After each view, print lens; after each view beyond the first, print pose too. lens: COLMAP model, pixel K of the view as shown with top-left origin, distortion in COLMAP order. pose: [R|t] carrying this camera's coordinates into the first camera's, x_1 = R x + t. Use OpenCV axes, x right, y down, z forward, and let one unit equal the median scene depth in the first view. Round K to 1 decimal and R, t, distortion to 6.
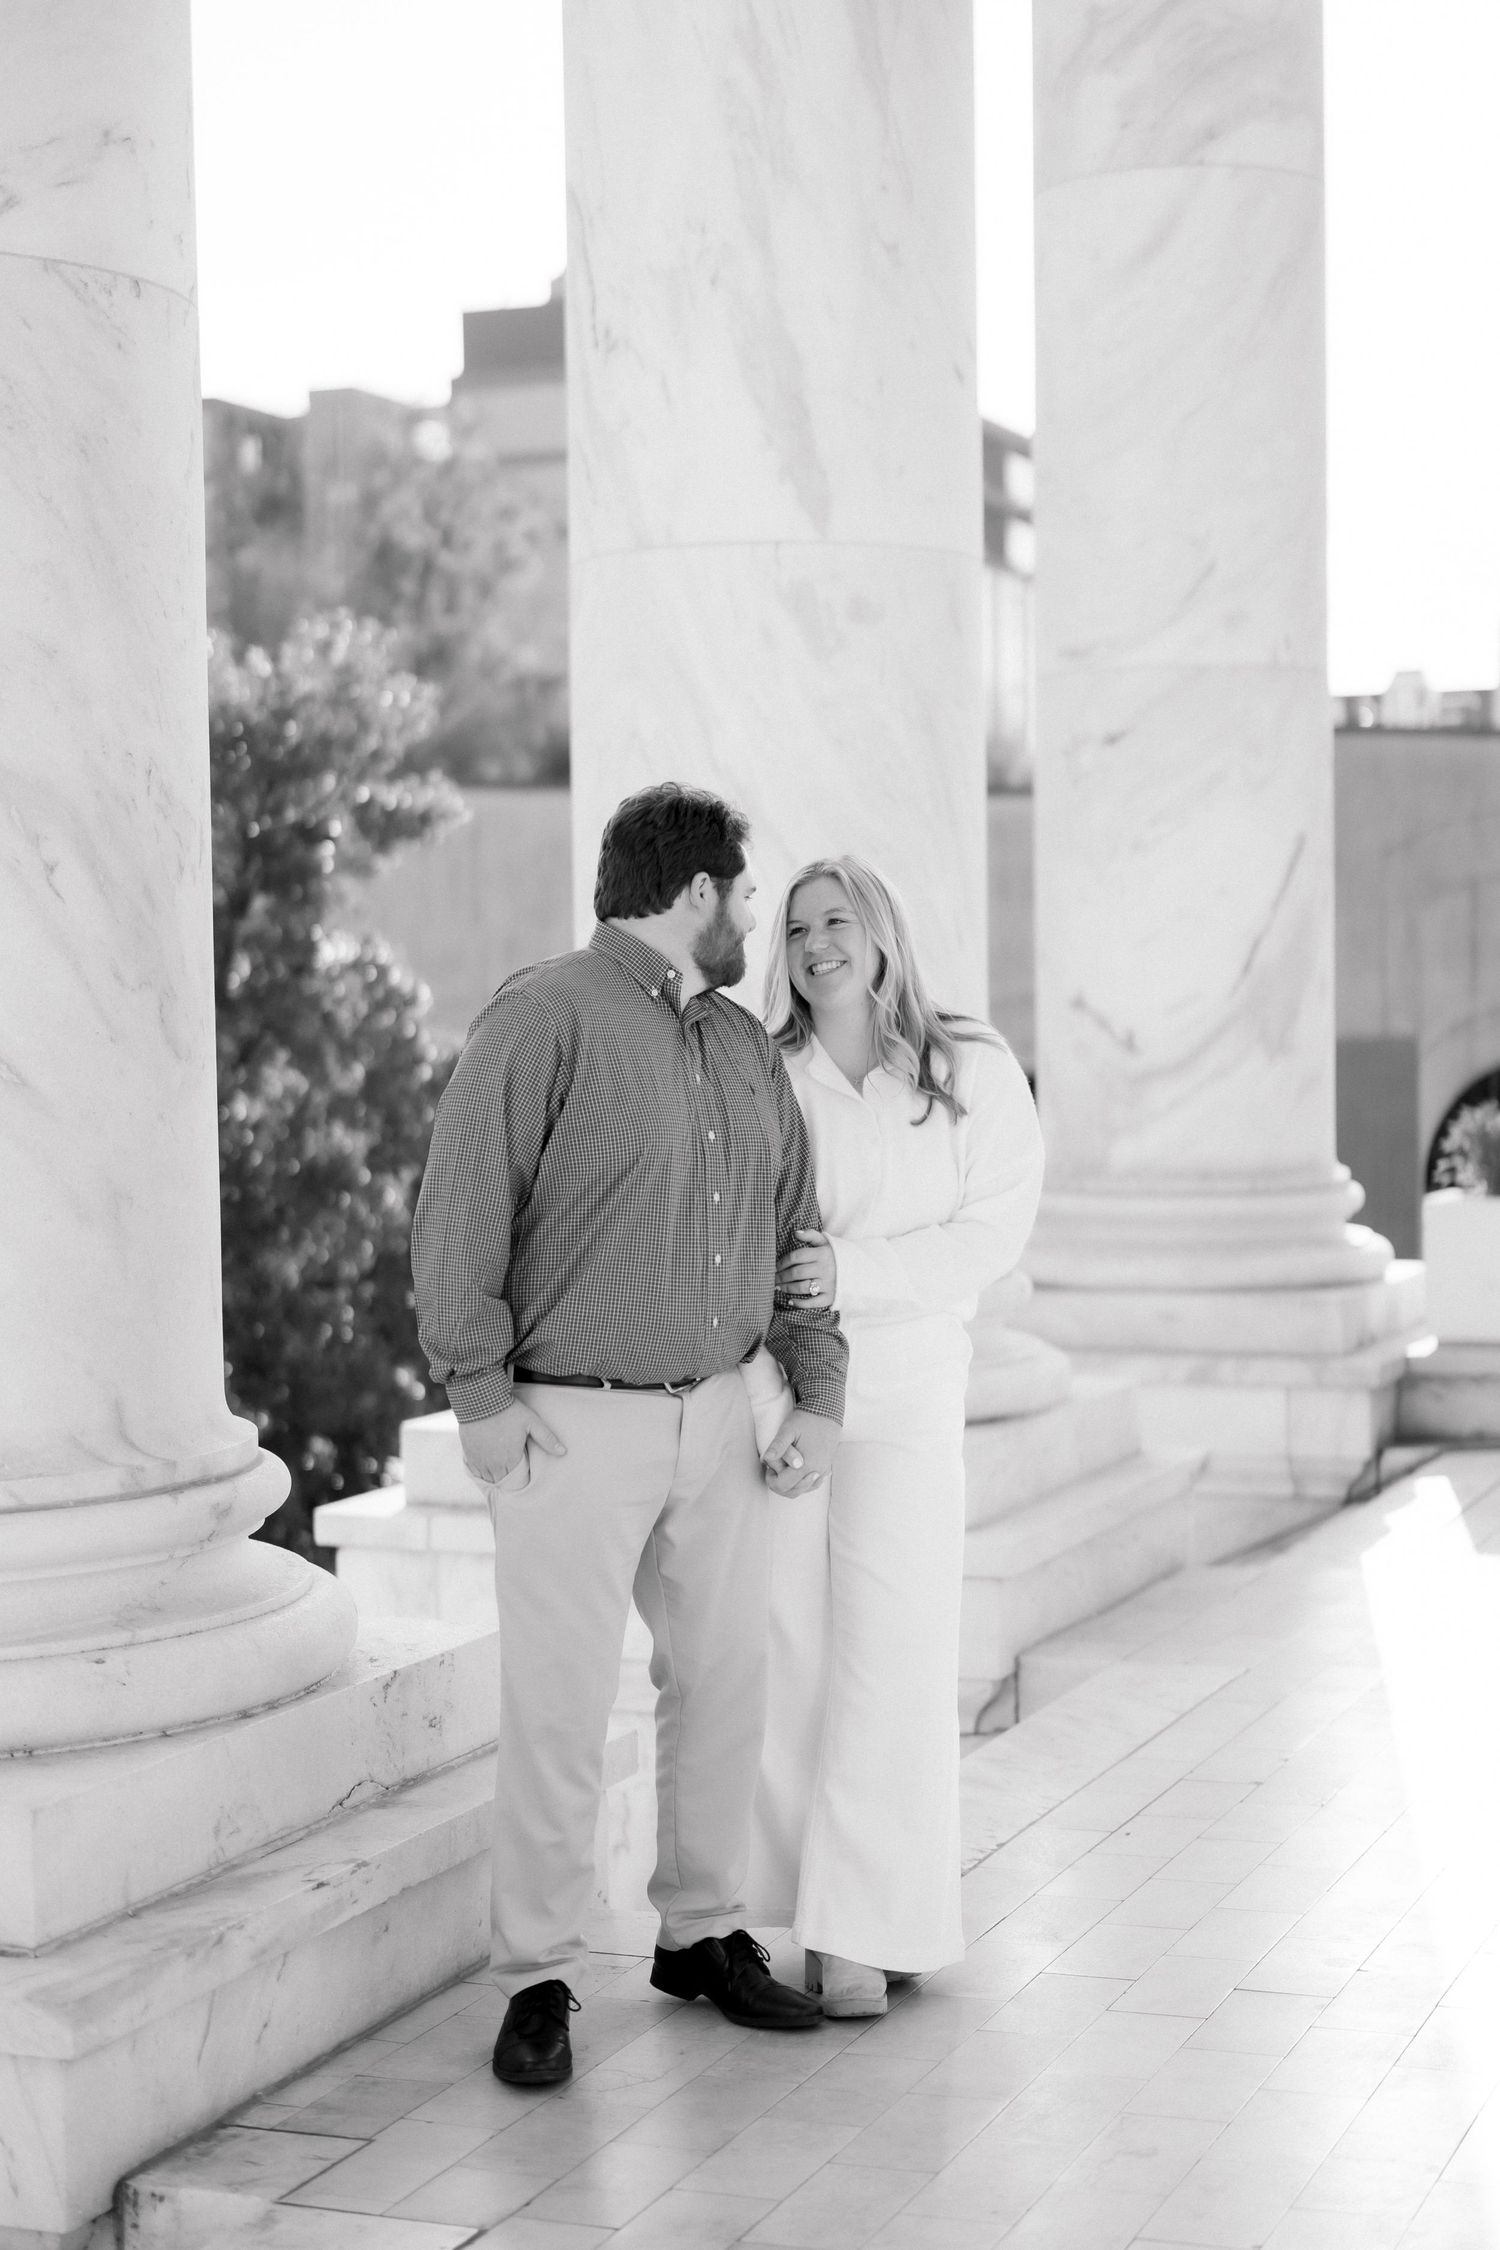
lens RADIAL K [[3470.2, 0, 752.5], [0, 3470.2, 1216.6], [0, 0, 1]] dist [0.024480, -0.004639]
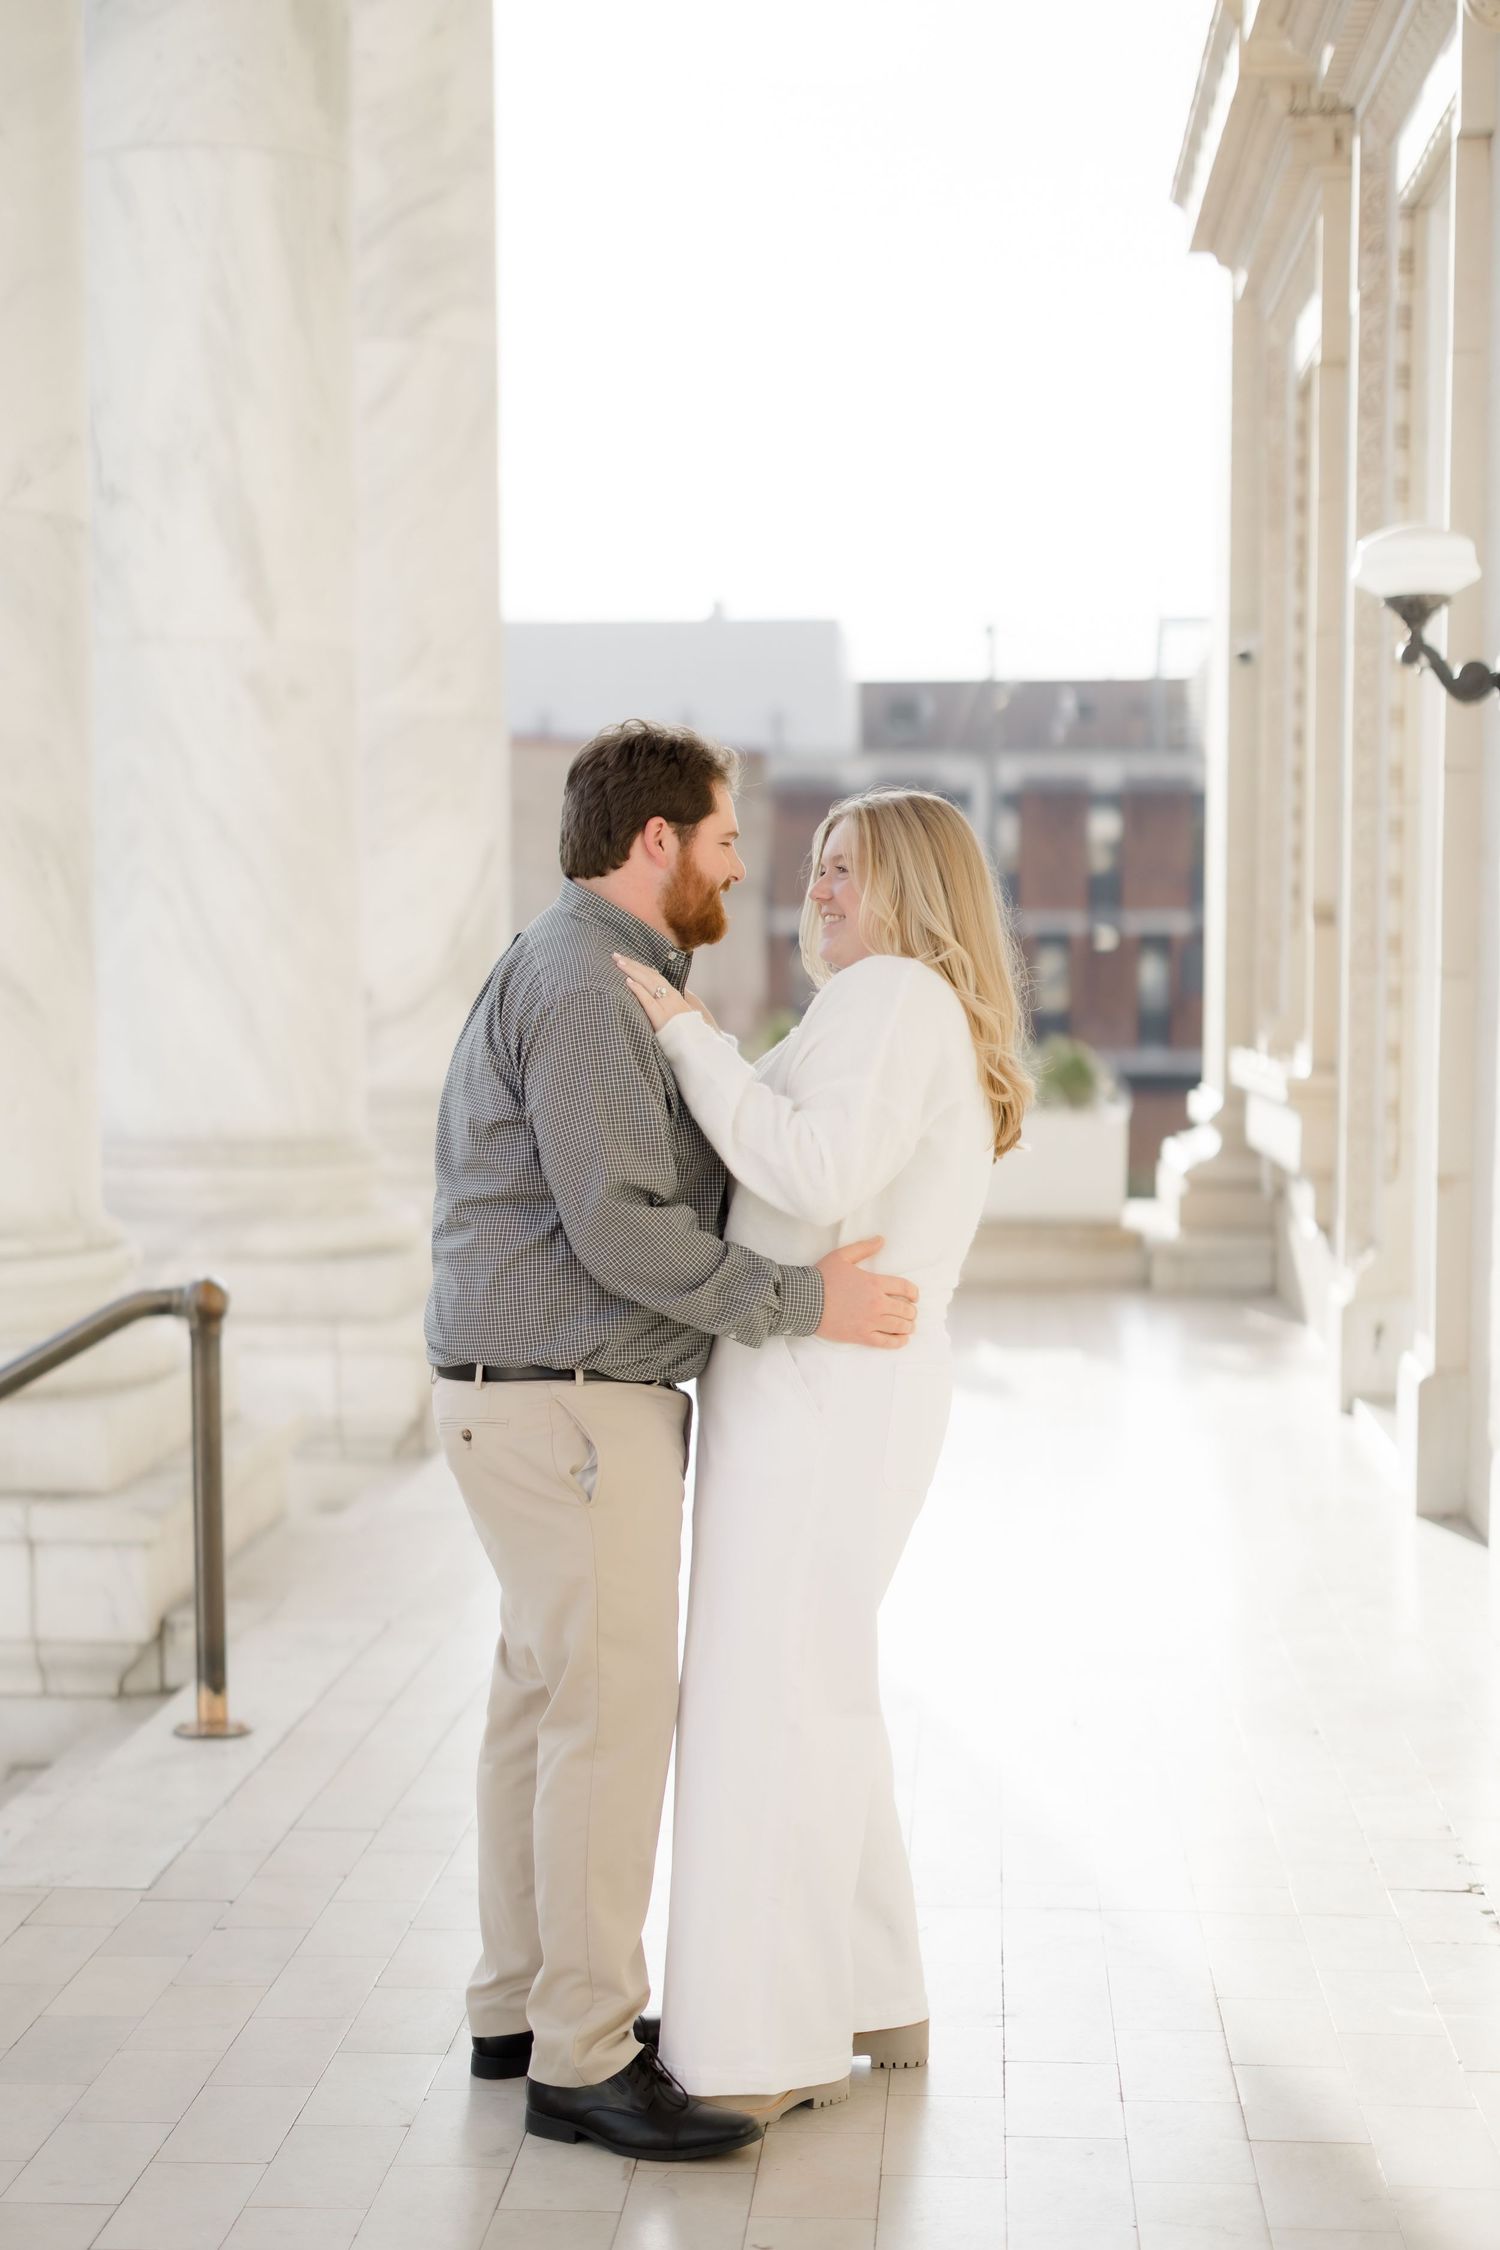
lens RADIAL K [[3378.6, 0, 750.2], [0, 3378.6, 1214.4], [0, 0, 1]] dist [0.039990, -0.010065]
pose [[0.947862, -0.009945, 0.318527, -0.380576], [0.006781, 0.999916, 0.011040, 0.045602], [-0.318610, -0.008304, 0.947849, -0.628956]]
